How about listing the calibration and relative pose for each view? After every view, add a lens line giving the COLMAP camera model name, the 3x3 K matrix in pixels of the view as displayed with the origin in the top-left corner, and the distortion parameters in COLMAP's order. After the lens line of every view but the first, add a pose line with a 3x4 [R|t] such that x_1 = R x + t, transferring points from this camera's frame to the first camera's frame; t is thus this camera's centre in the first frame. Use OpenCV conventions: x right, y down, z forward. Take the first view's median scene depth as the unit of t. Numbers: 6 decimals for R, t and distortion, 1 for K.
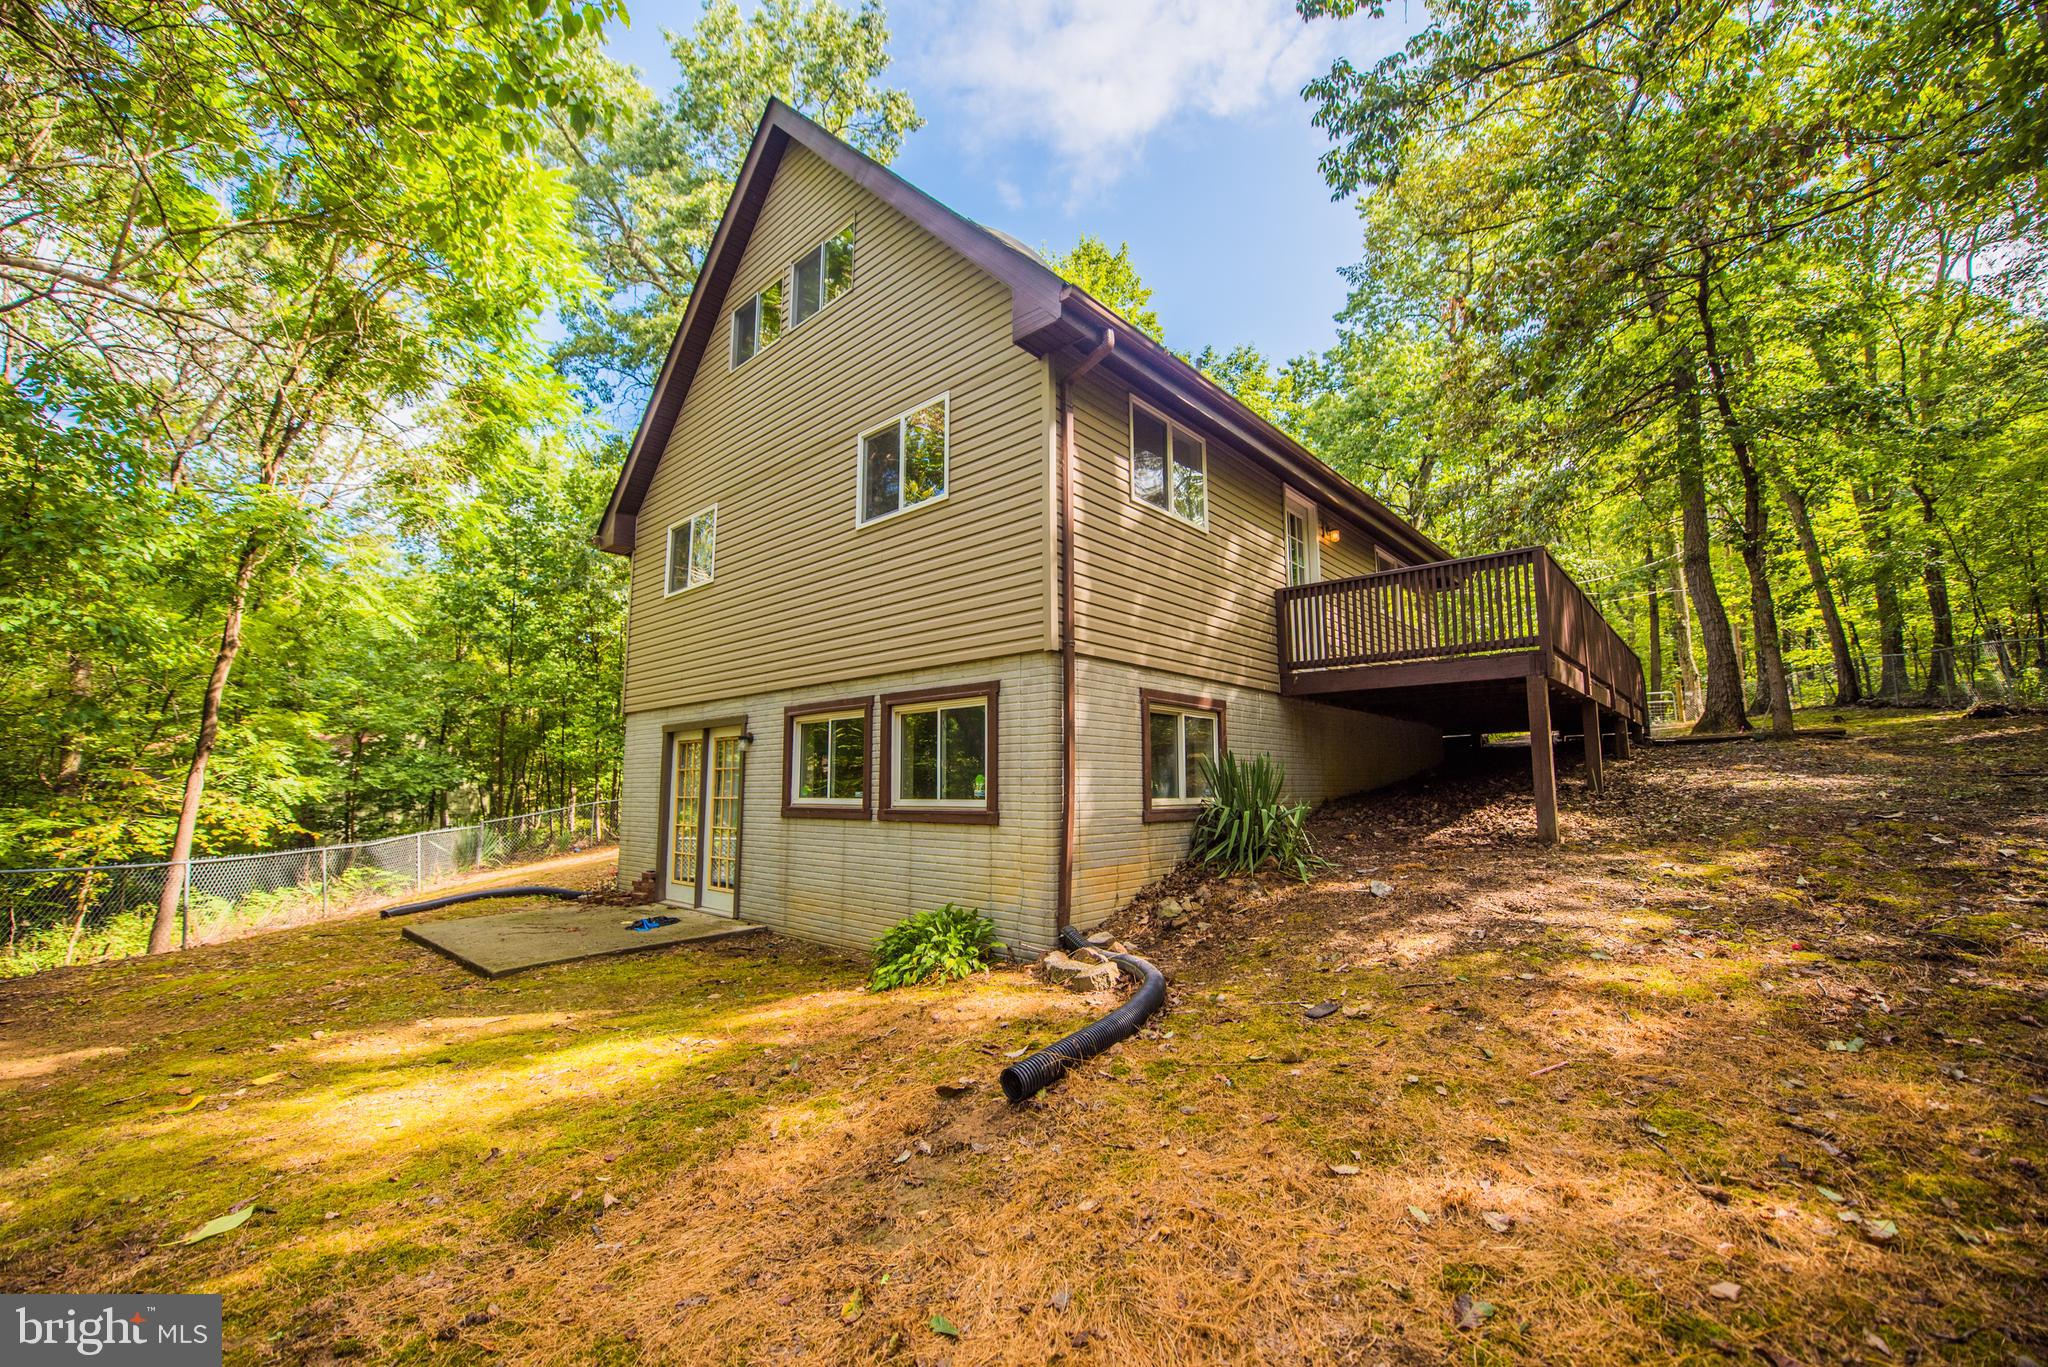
lens RADIAL K [[817.2, 0, 1020.2], [0, 817.2, 682.0], [0, 0, 1]] dist [-0.018213, -0.002694]
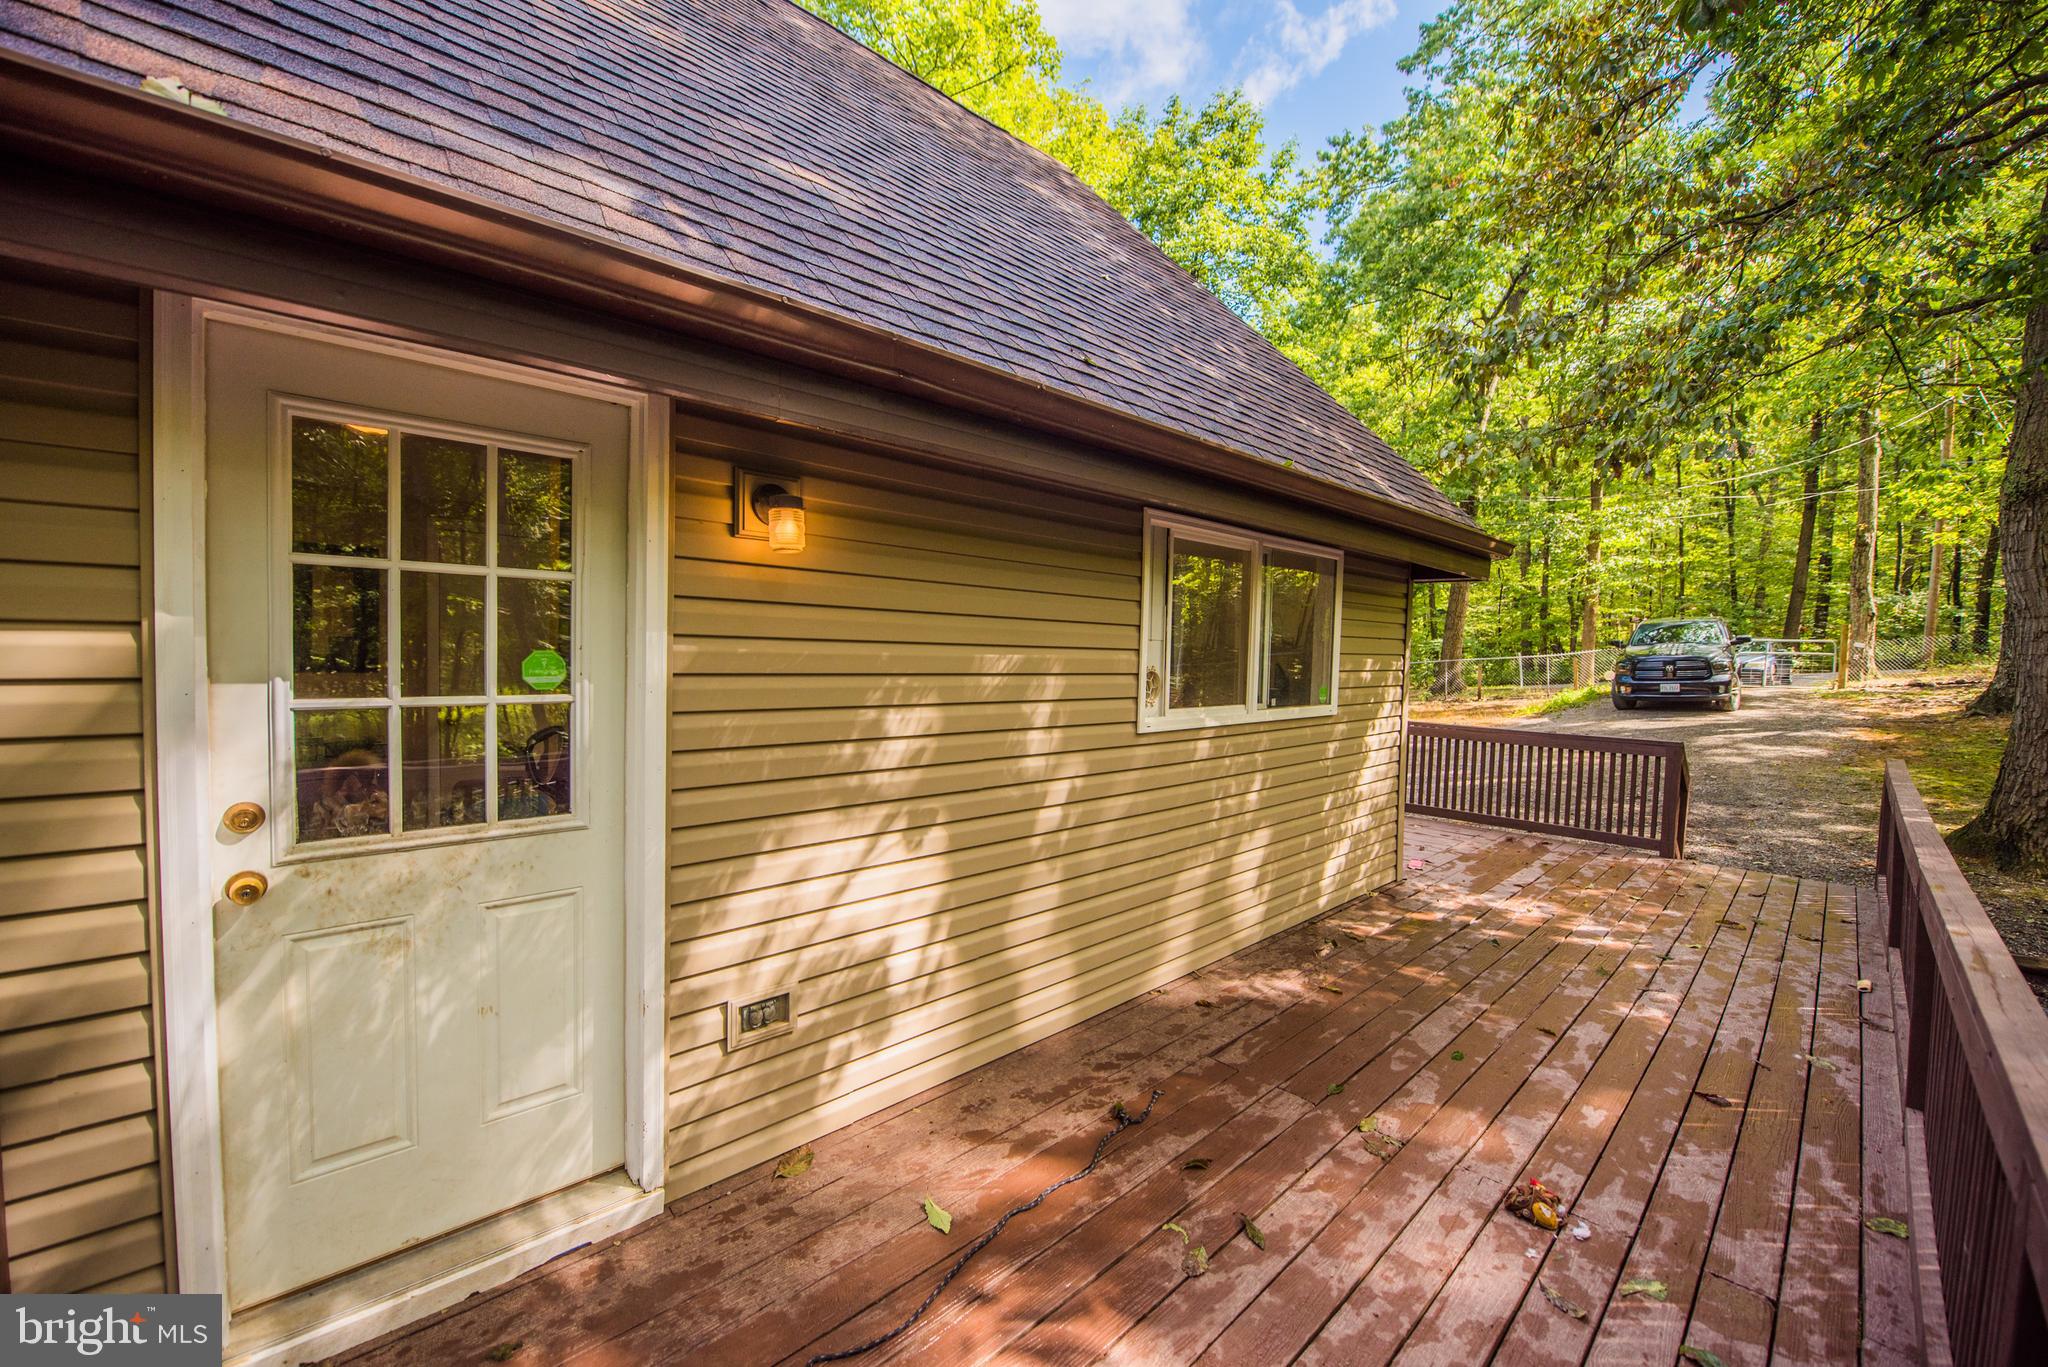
lens RADIAL K [[817.2, 0, 1024.5], [0, 817.2, 684.8], [0, 0, 1]] dist [-0.018213, -0.002694]
pose [[0.997086, 0.025743, -0.071805, 0.131405], [-0.012820, 0.984497, 0.174934, -0.049883], [0.075196, -0.173504, 0.981958, 0.217571]]
